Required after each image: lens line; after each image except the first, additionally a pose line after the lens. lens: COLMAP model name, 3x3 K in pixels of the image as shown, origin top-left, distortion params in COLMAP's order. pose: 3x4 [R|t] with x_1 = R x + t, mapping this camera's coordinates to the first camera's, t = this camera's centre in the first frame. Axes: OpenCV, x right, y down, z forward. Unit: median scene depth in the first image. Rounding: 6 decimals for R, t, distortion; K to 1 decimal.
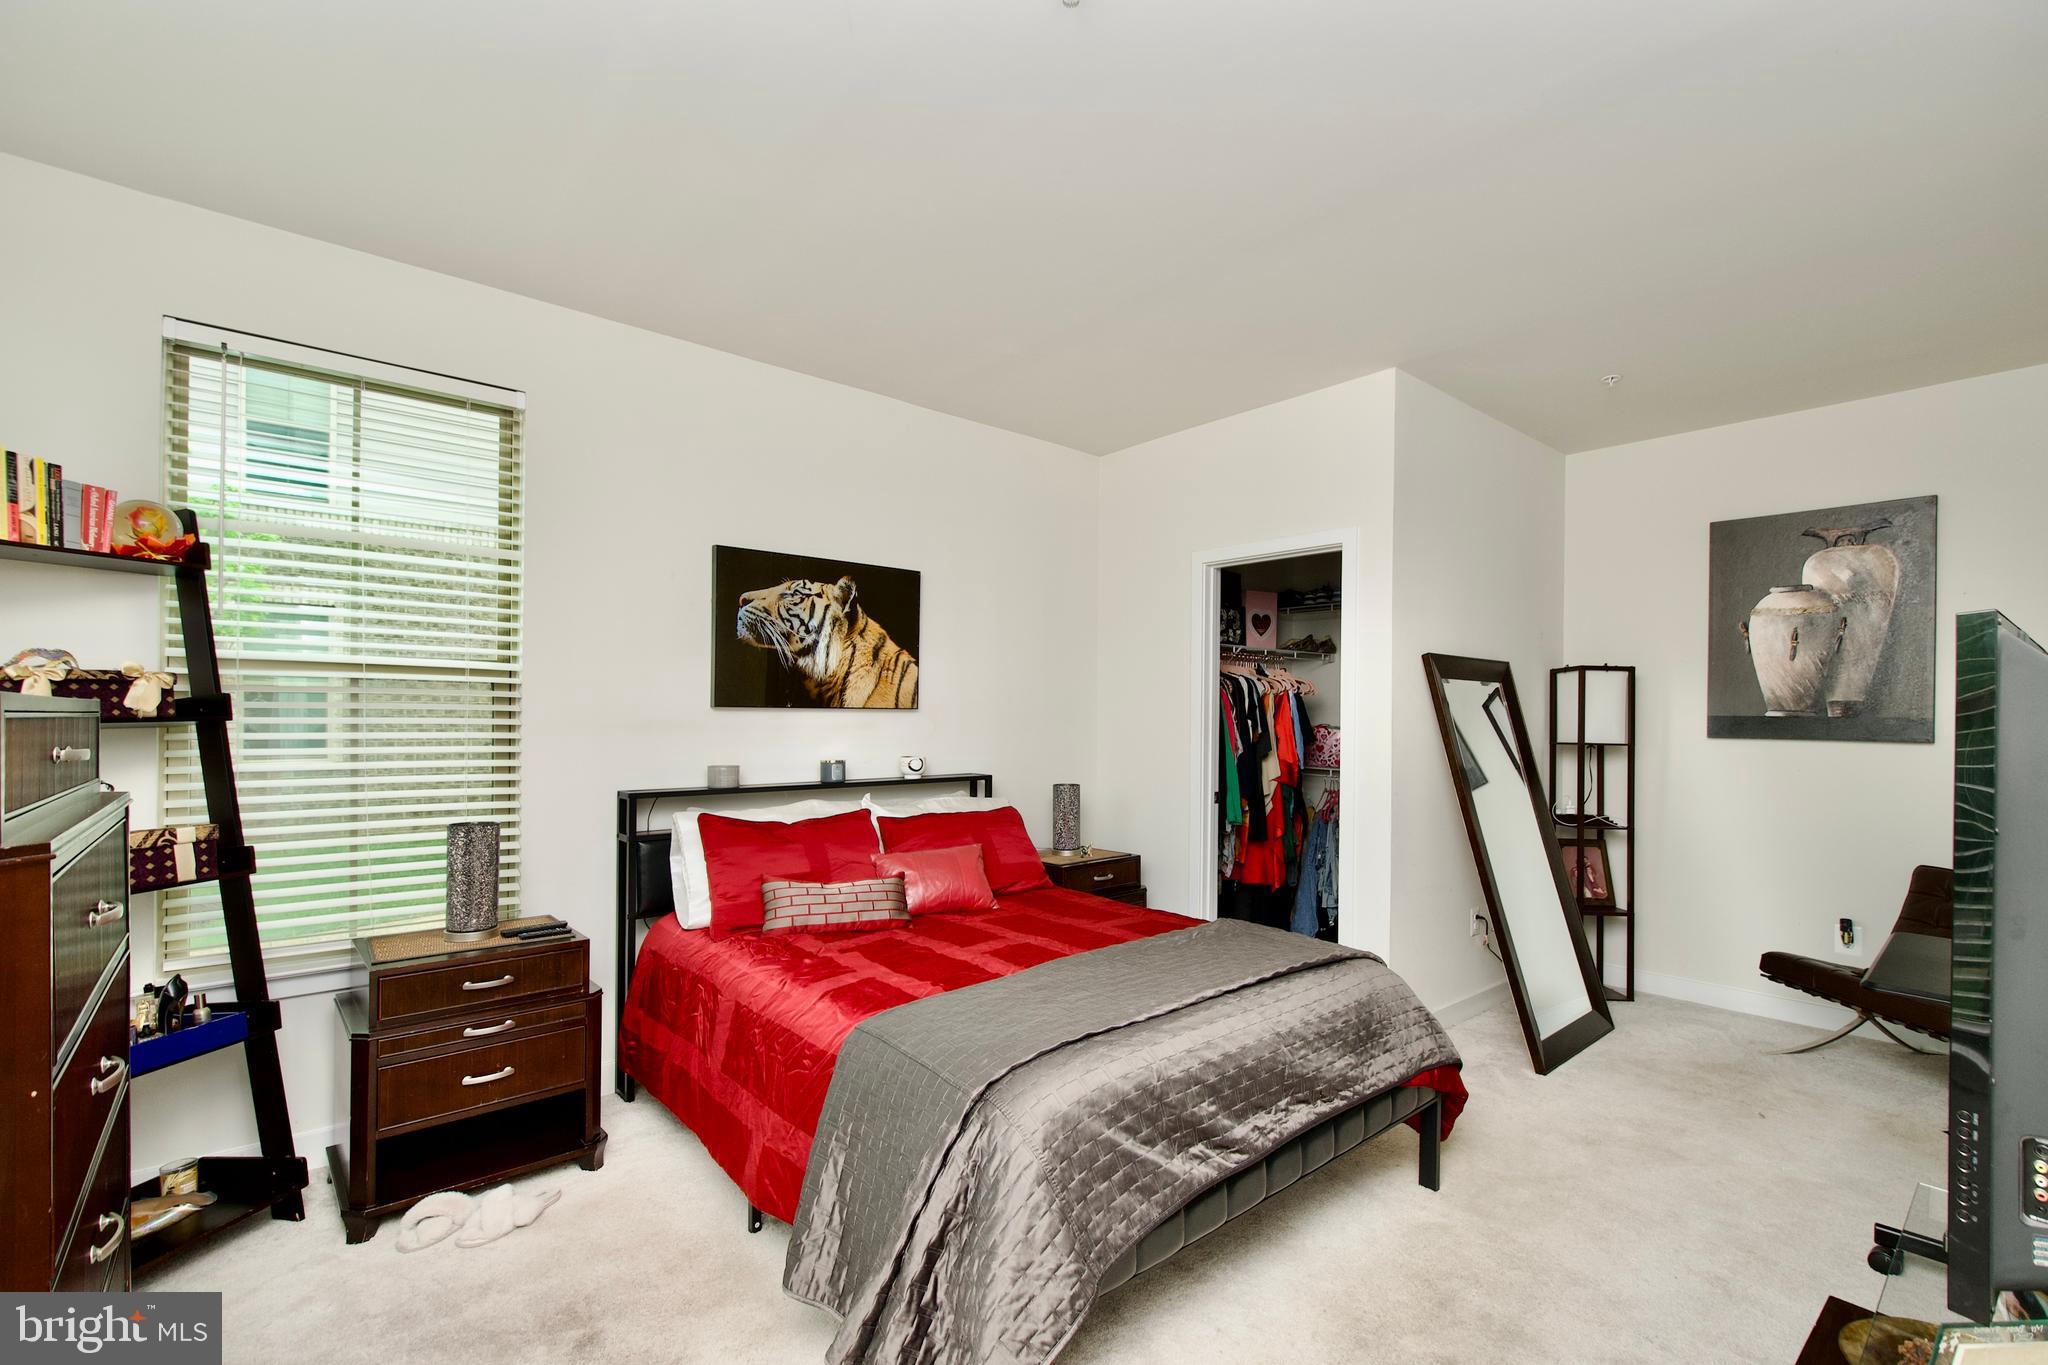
lens RADIAL K [[898.3, 0, 1040.9], [0, 898.3, 712.3], [0, 0, 1]] dist [0.011141, -0.009642]
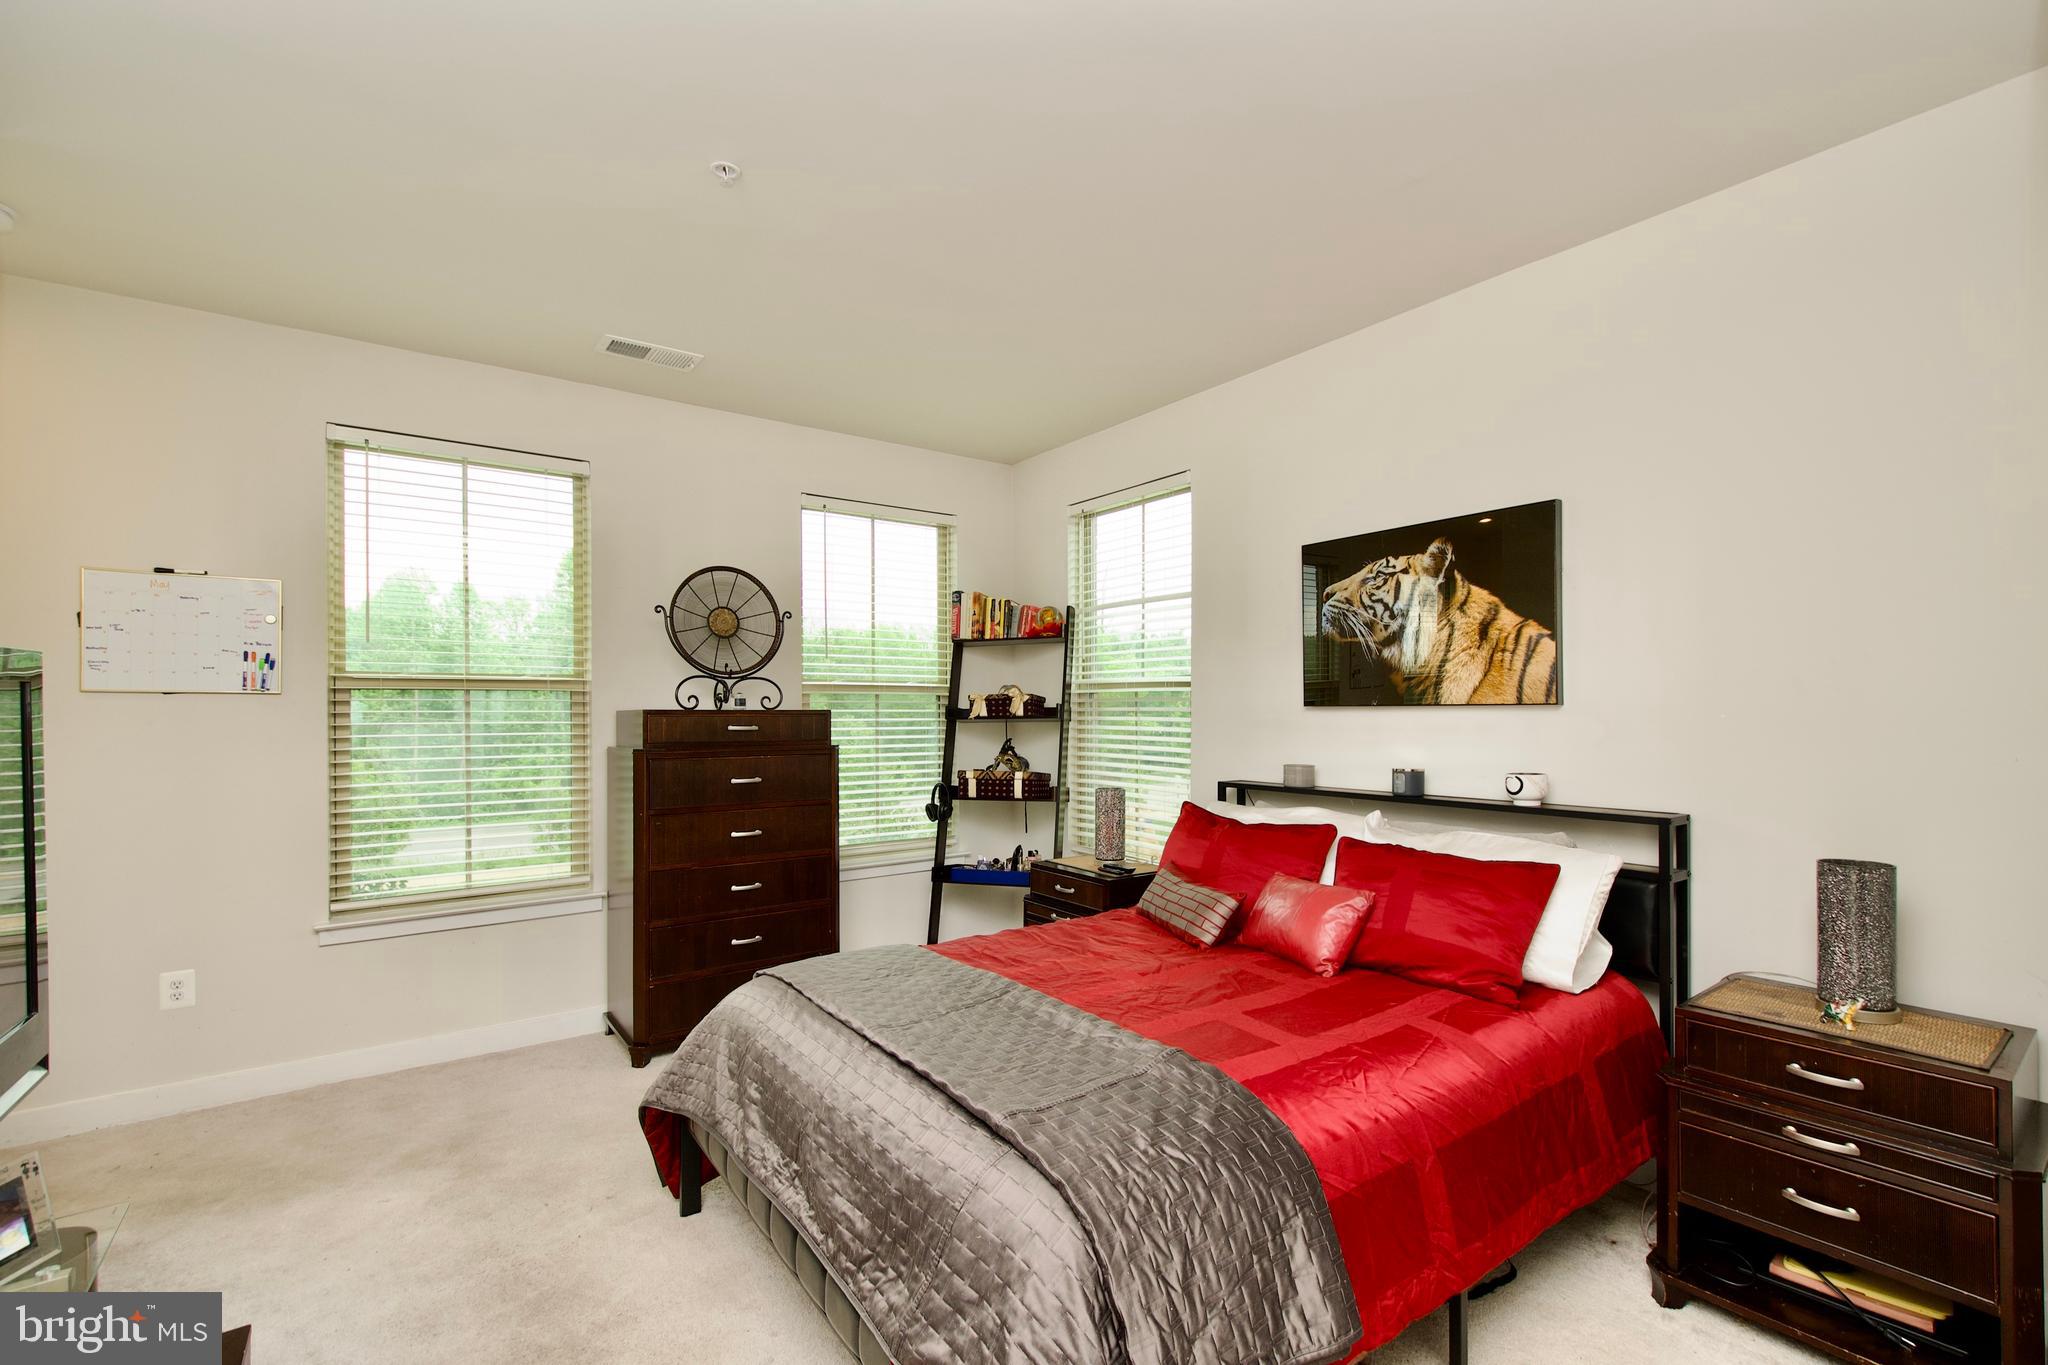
lens RADIAL K [[898.3, 0, 1040.9], [0, 898.3, 712.3], [0, 0, 1]] dist [0.011141, -0.009642]
pose [[-0.082275, -0.008217, -0.996576, 0.604794], [0.001247, 0.999964, -0.008348, 0.007851], [0.996609, -0.001929, -0.082262, 0.718477]]
